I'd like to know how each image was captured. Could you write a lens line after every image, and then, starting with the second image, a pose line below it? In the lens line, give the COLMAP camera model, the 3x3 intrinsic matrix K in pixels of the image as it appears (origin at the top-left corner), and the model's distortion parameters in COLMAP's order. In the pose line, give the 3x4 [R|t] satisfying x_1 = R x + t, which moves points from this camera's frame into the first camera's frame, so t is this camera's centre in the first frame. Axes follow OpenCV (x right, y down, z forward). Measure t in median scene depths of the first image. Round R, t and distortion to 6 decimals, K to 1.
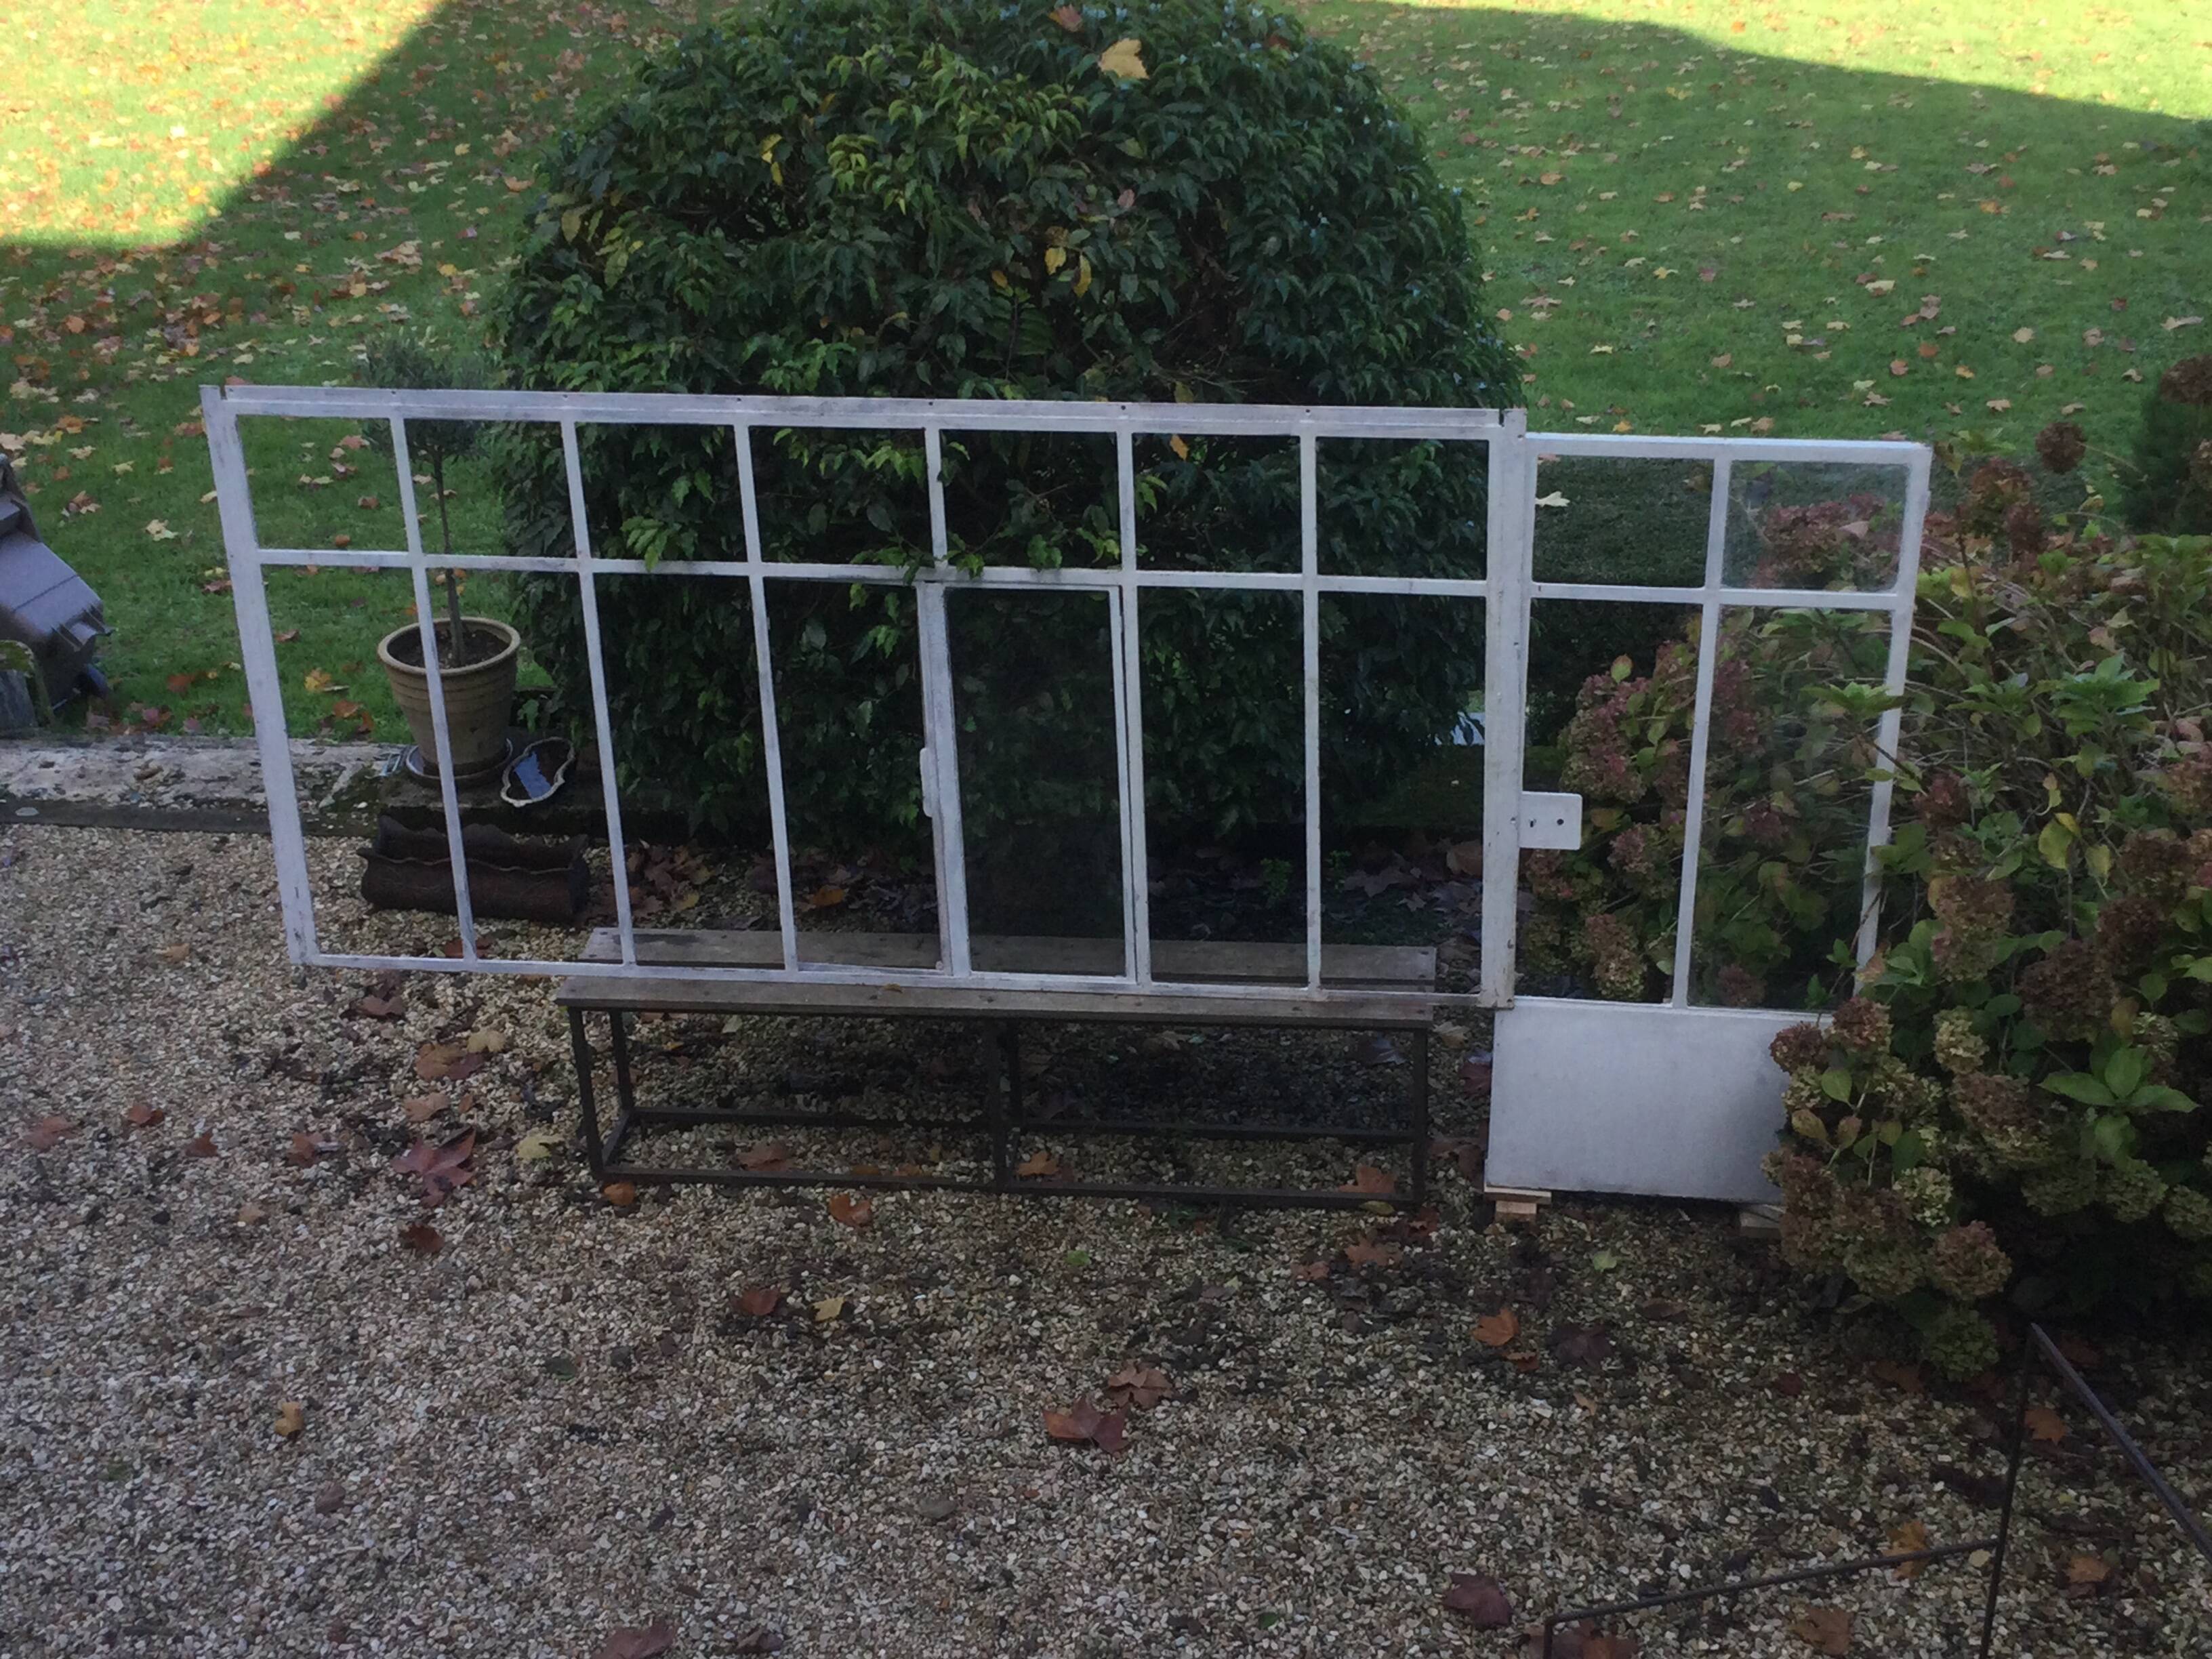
lens RADIAL K [[3000.4, 0, 1102.4], [0, 3000.4, 837.9], [0, 0, 1]] dist [0.094172, 0.000000]
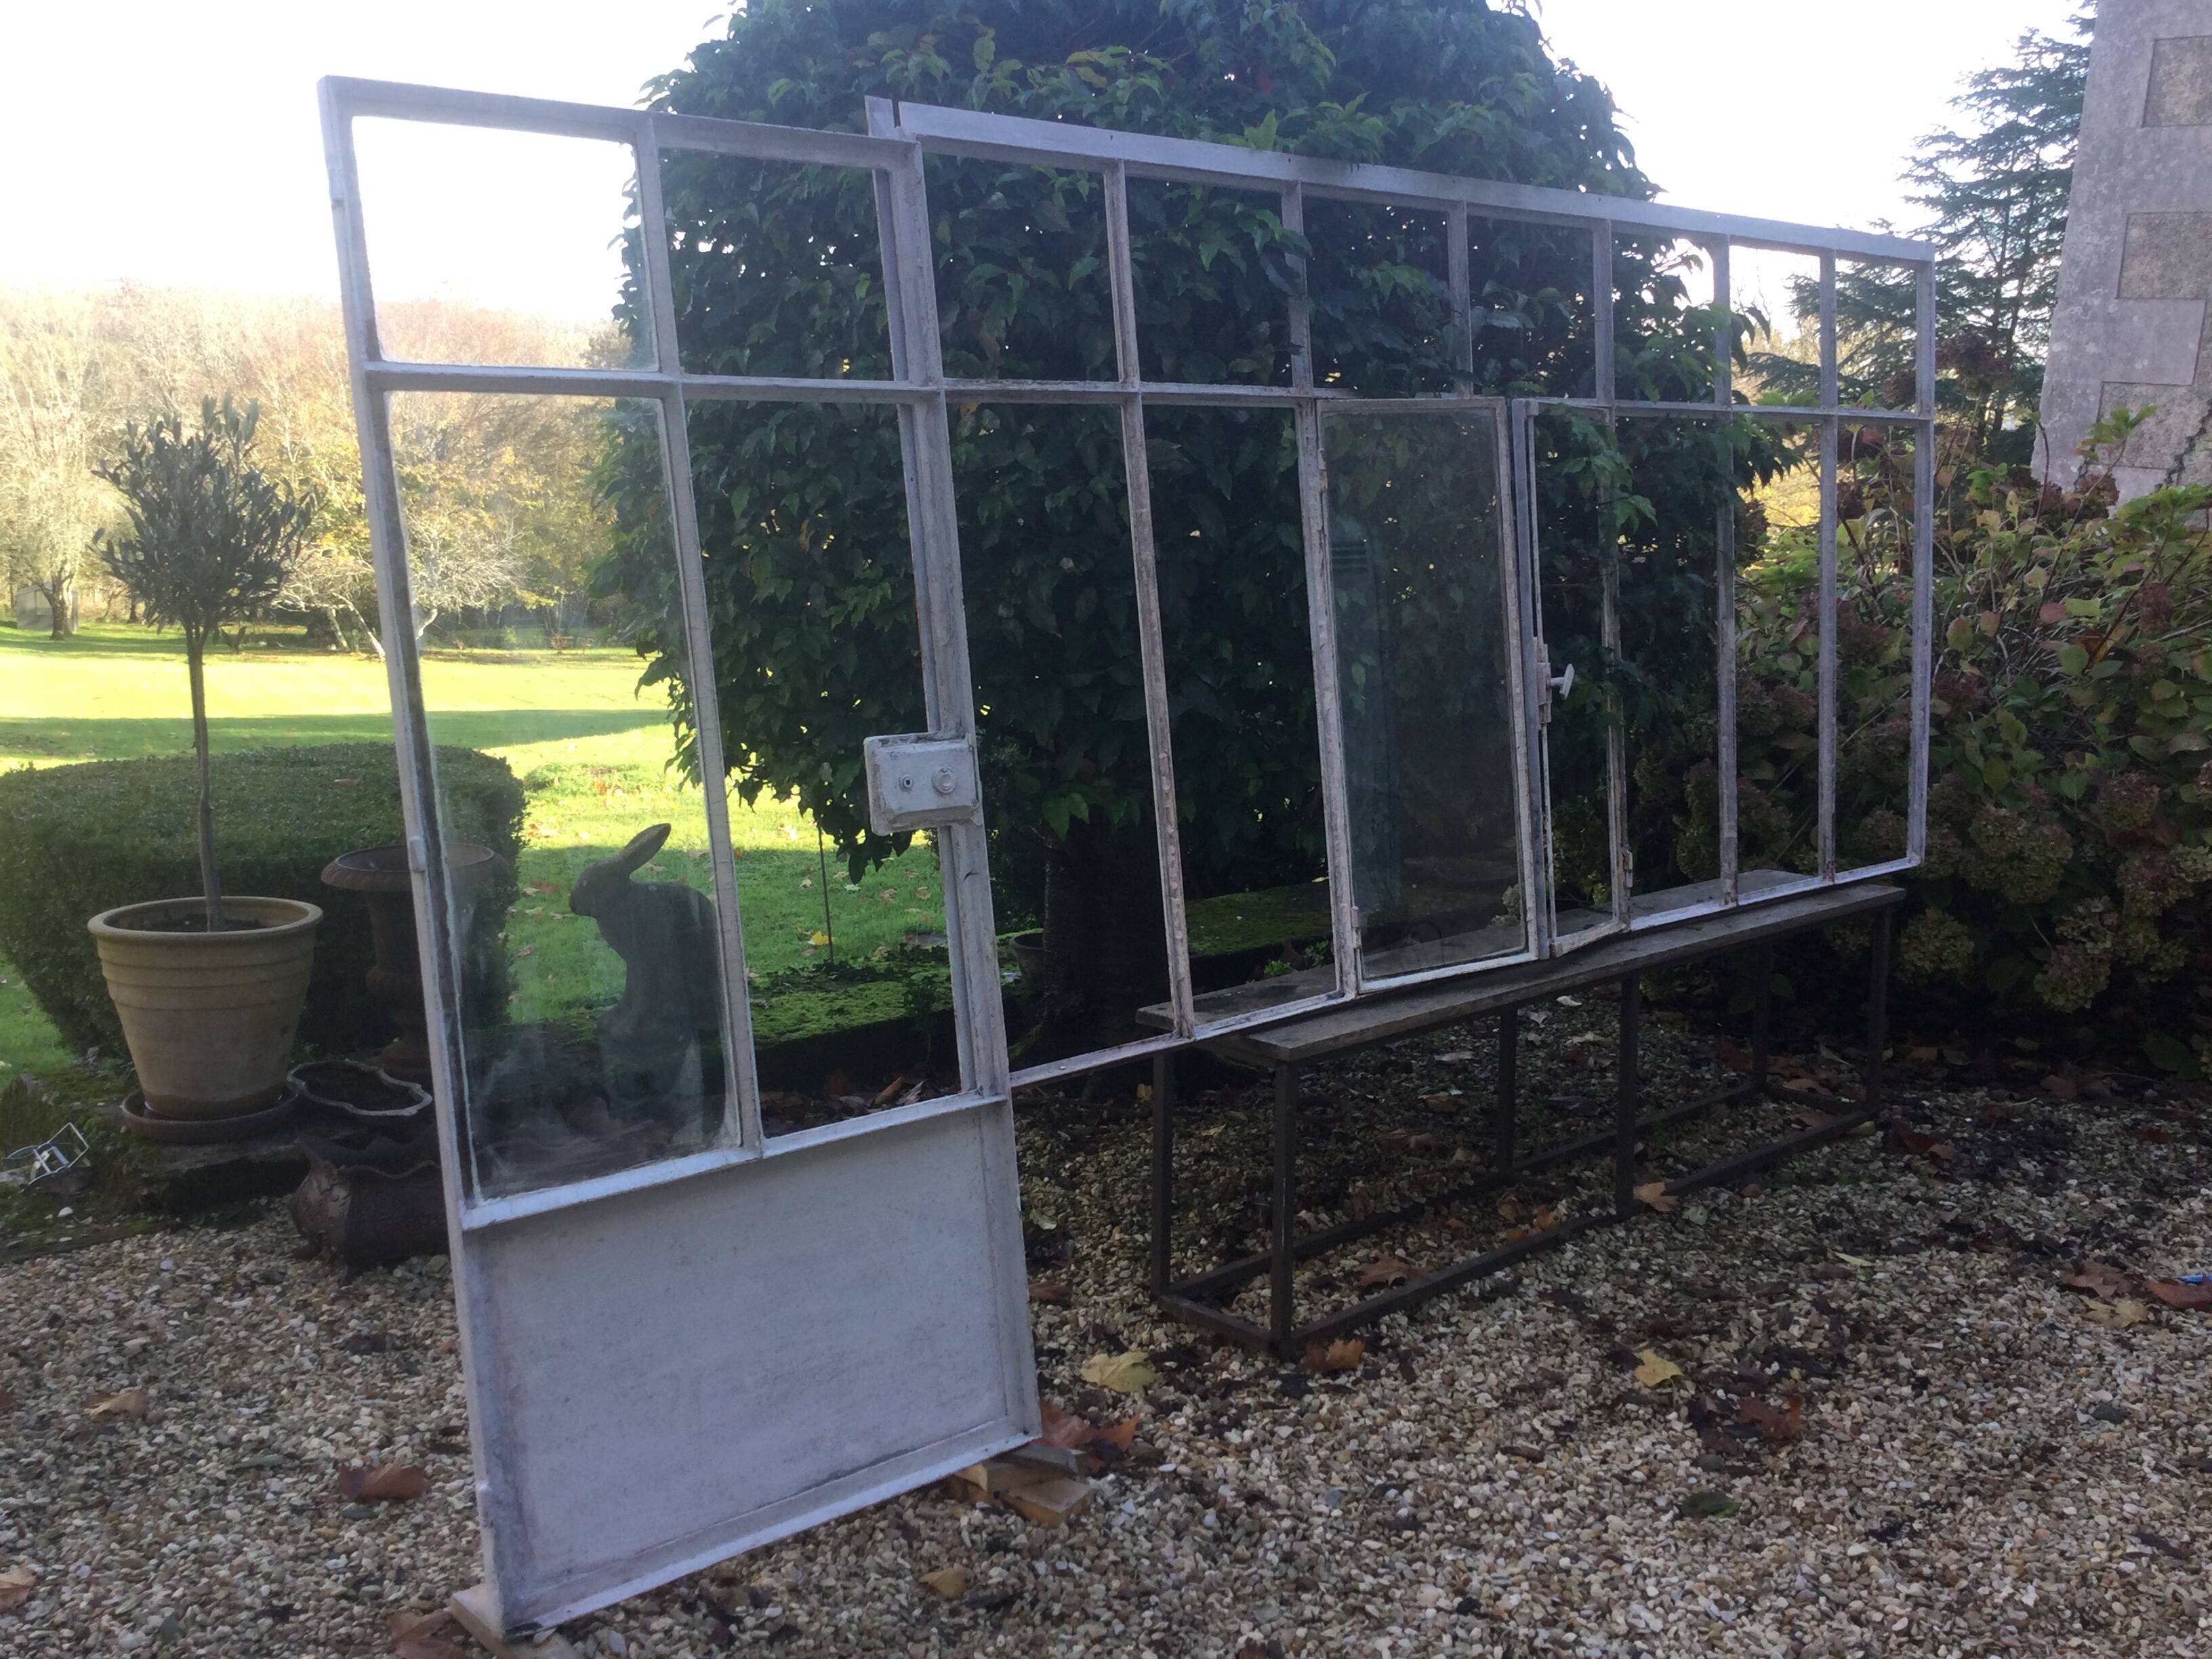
lens RADIAL K [[2190.5, 0, 1103.7], [0, 2190.5, 788.3], [0, 0, 1]] dist [0.031454, 0.000000]
pose [[0.623985, -0.060035, 0.779127, -0.575104], [0.316791, 0.930874, -0.181982, 0.073556], [-0.714343, 0.360375, 0.599870, 0.707817]]
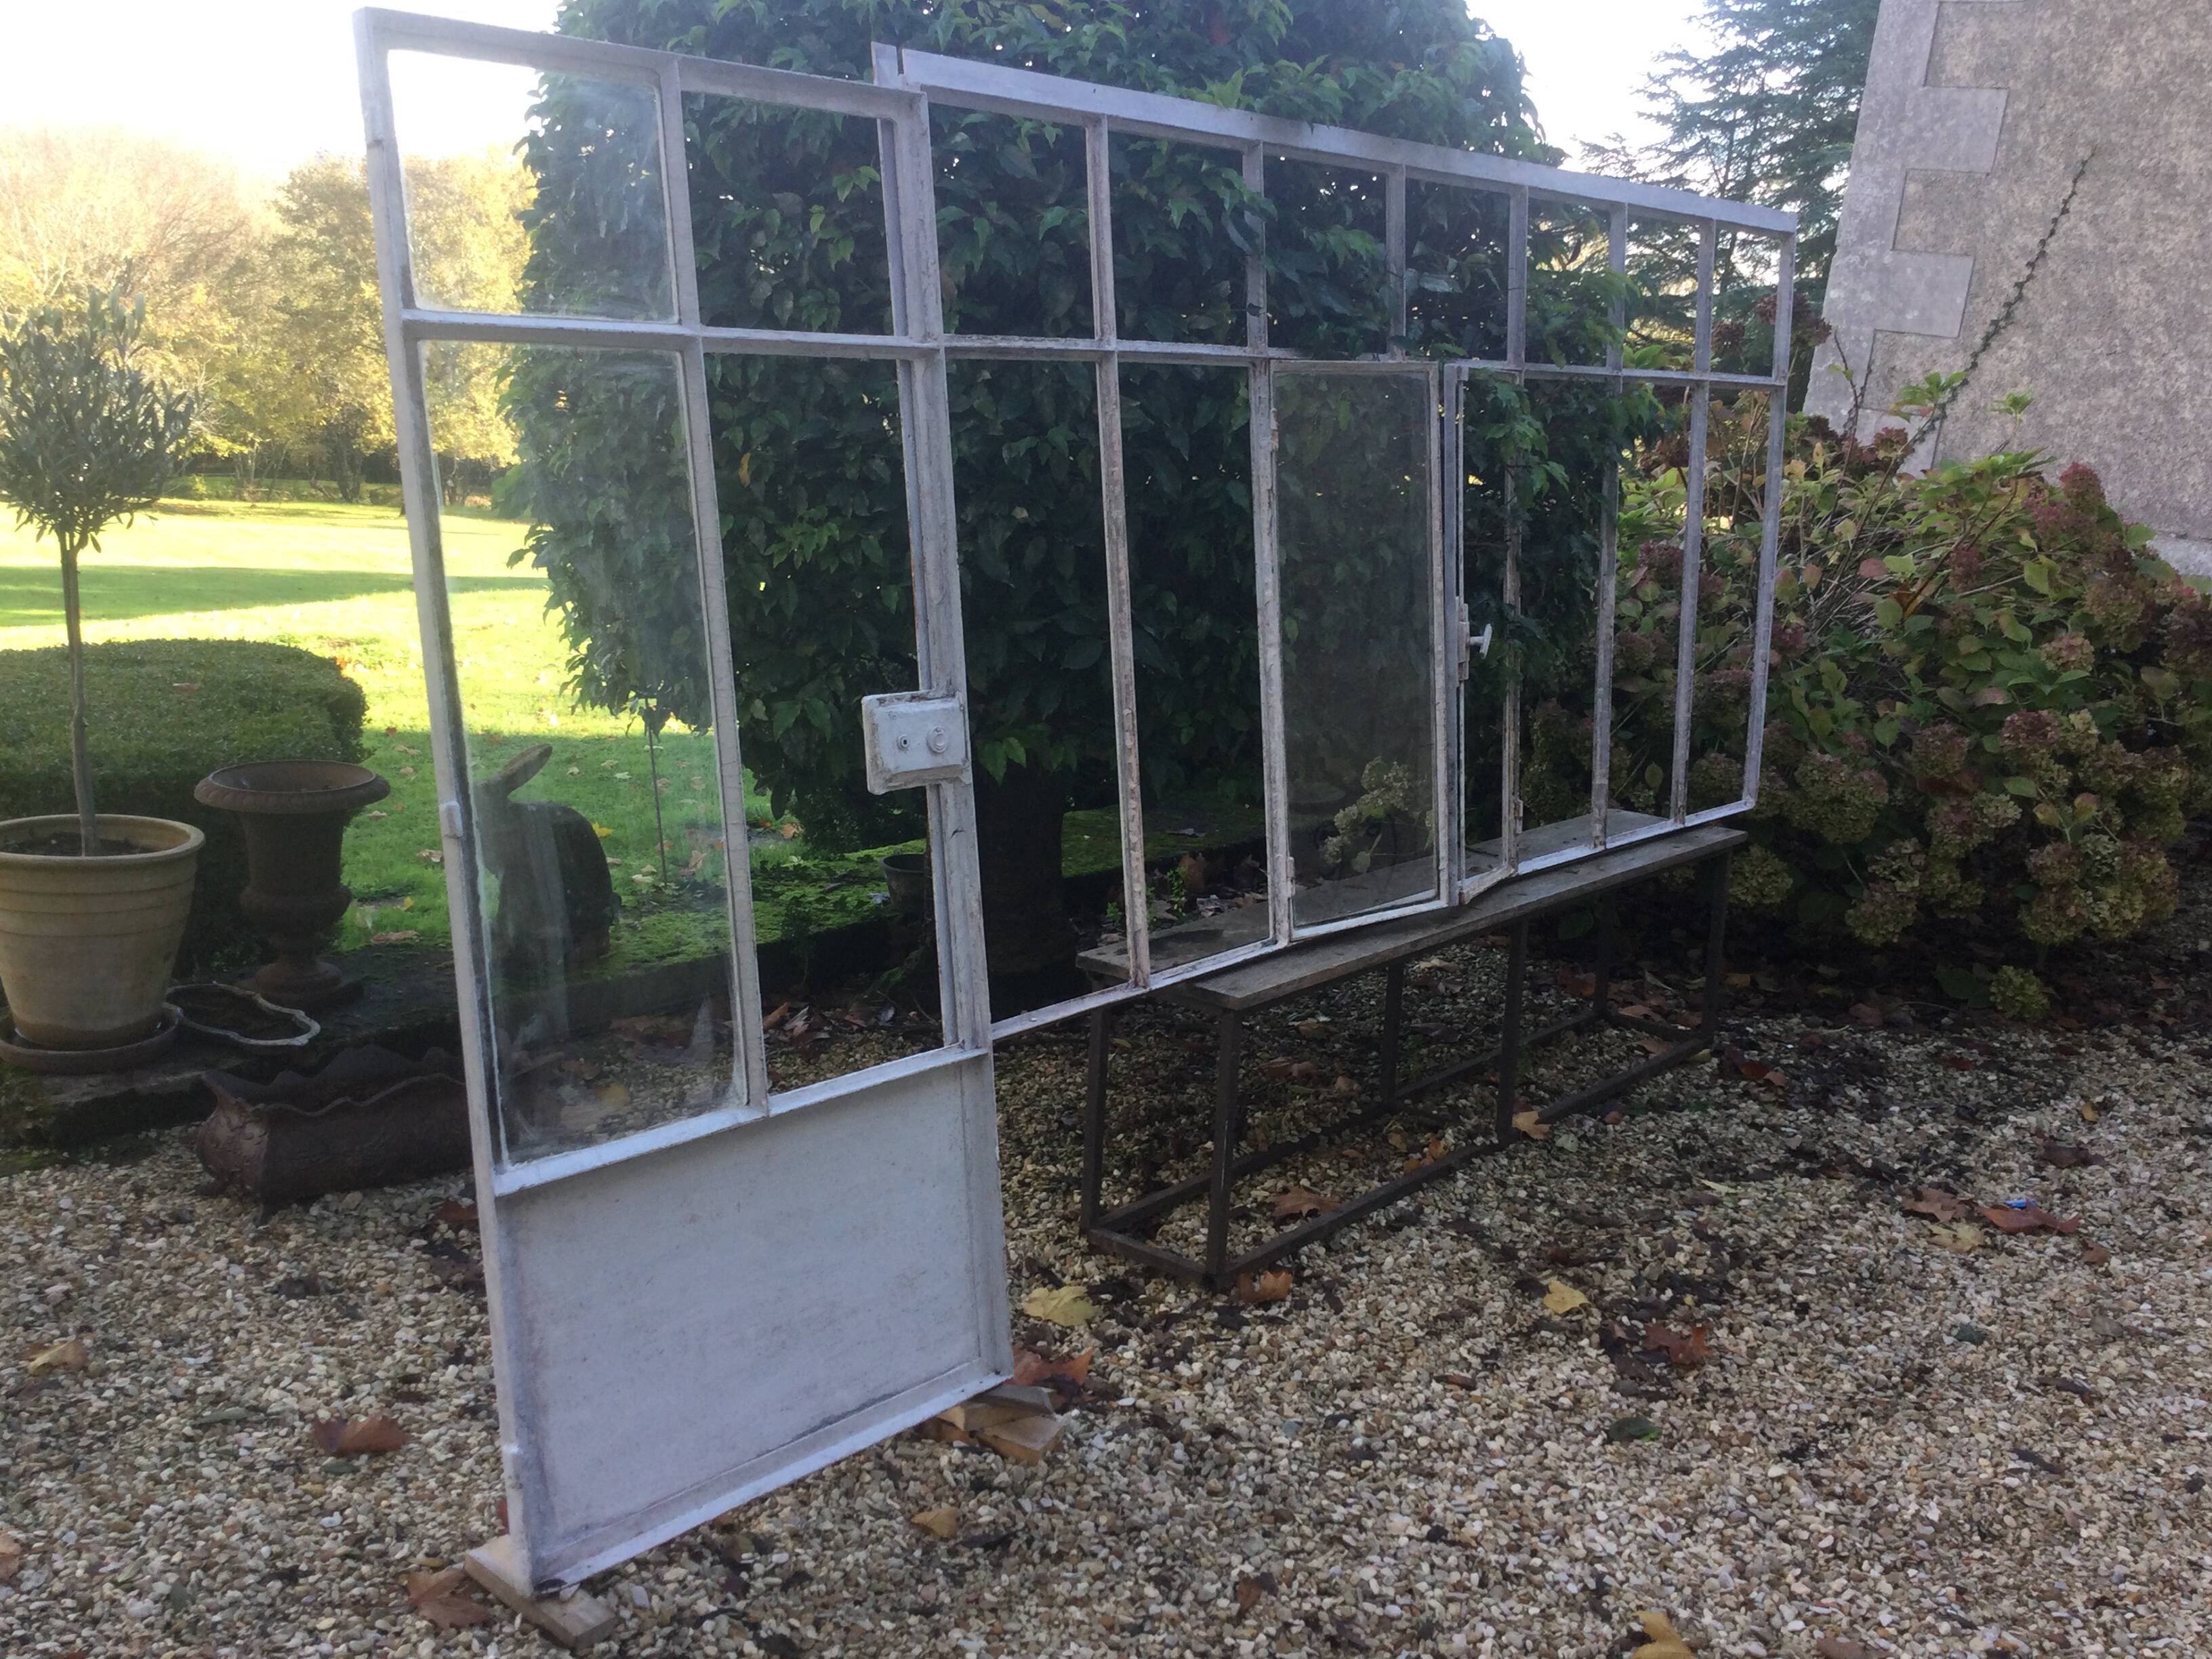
lens RADIAL K [[2190.5, 0, 1114.9], [0, 2190.5, 791.8], [0, 0, 1]] dist [0.031454, 0.000000]
pose [[0.515913, -0.093730, 0.851498, -0.611360], [0.312462, 0.946104, -0.085173, 0.041590], [-0.797623, 0.310002, 0.517394, 0.738470]]
